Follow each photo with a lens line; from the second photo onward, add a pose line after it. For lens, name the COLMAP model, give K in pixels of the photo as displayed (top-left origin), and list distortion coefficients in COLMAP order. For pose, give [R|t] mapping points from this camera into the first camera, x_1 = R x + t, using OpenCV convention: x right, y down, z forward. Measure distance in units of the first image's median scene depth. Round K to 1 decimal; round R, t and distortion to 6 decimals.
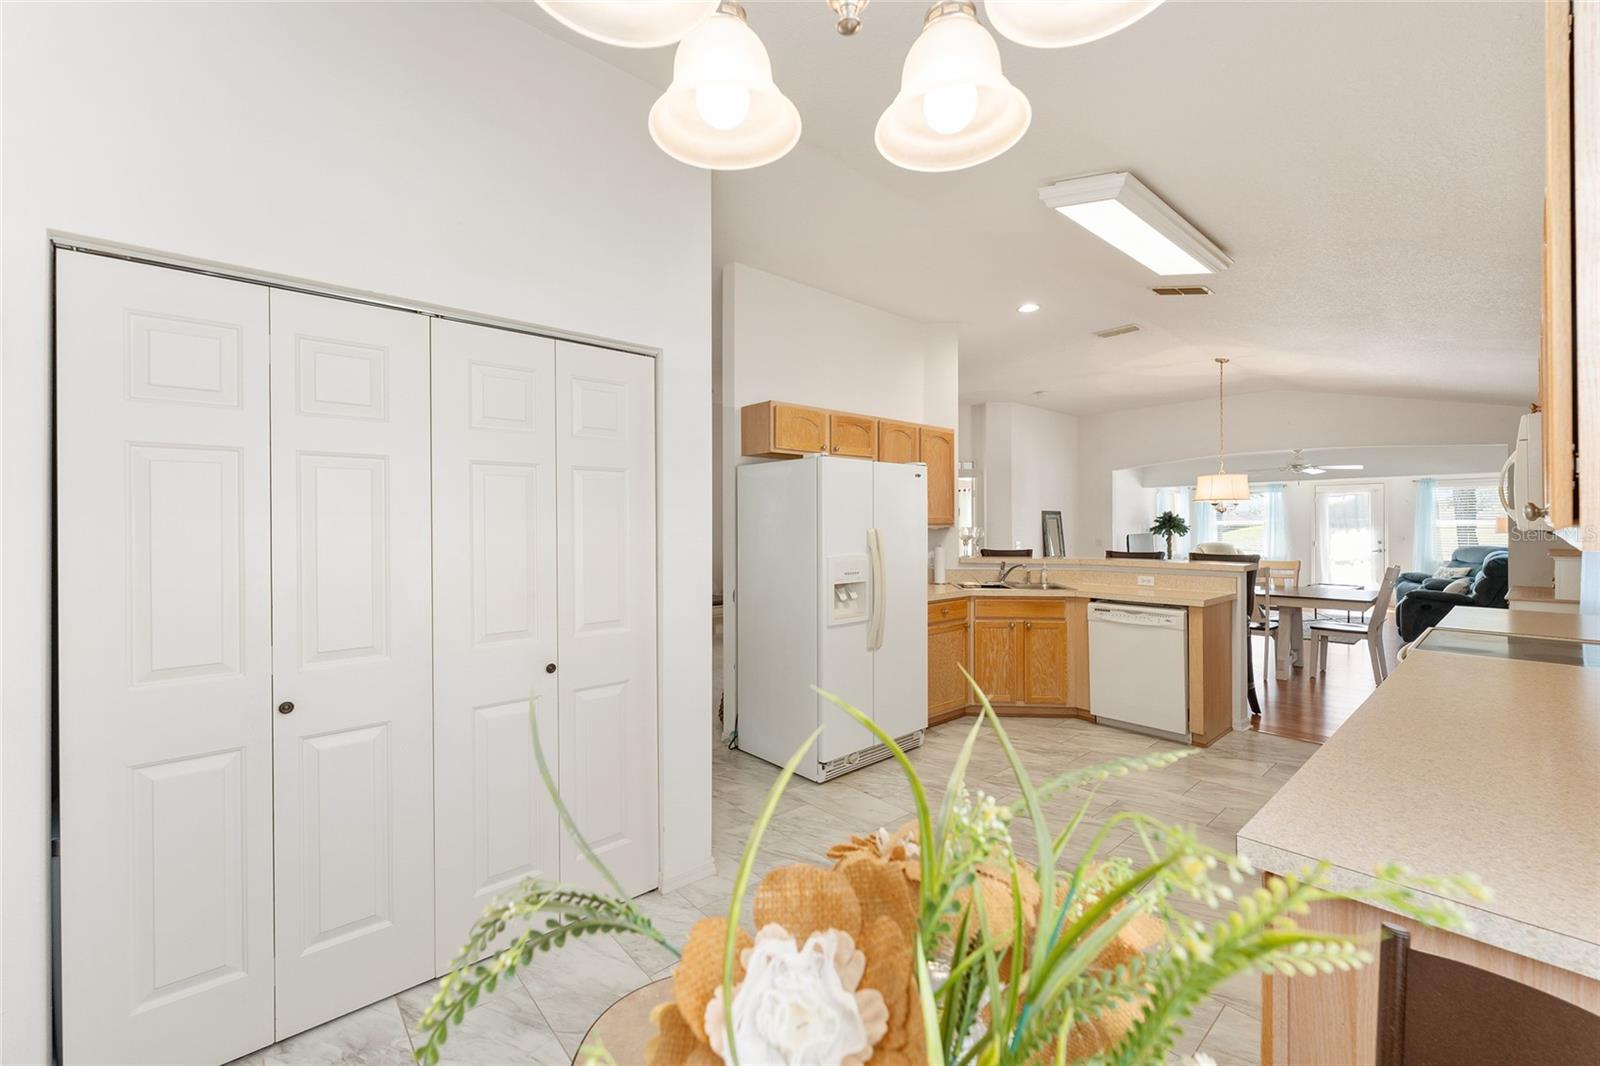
lens RADIAL K [[654.2, 0, 795.7], [0, 654.2, 530.4], [0, 0, 1]] dist [0.000762, 0.000039]
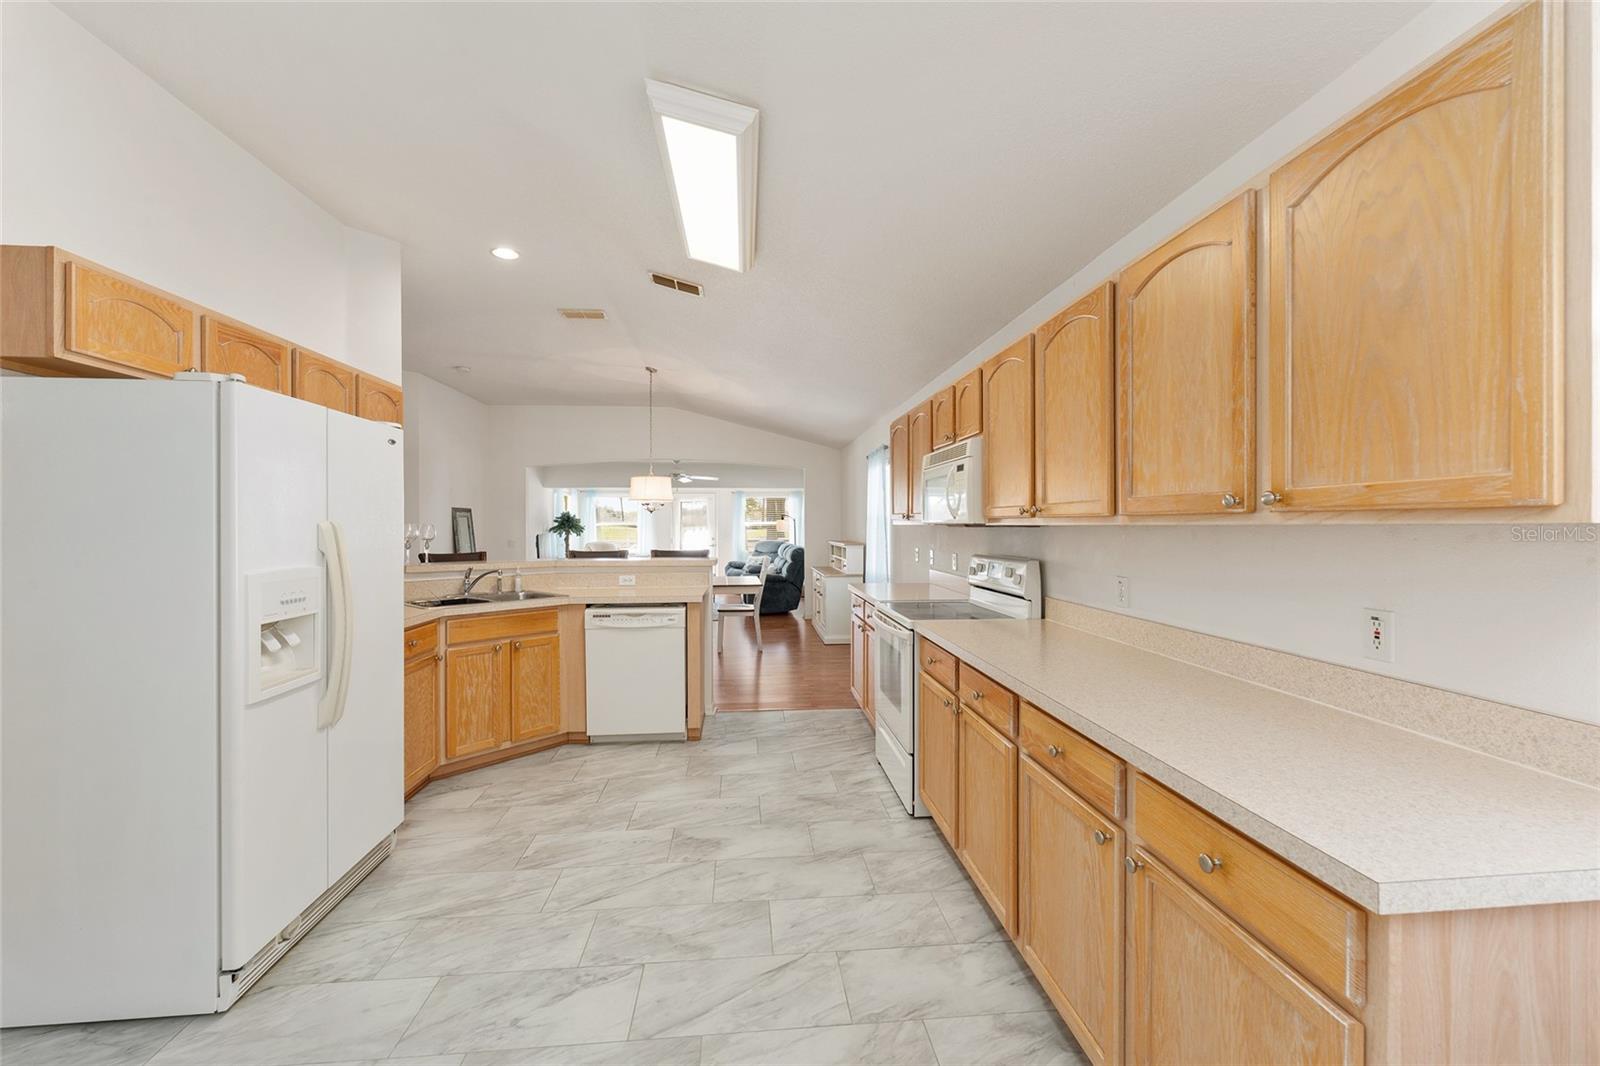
lens RADIAL K [[646.2, 0, 800.9], [0, 646.2, 529.7], [0, 0, 1]] dist [0.000689, -0.000084]
pose [[0.583018, -0.002932, 0.812454, -0.087952], [0.006681, 0.999977, -0.001185, 0.006332], [-0.812432, 0.006118, 0.583024, 0.256903]]
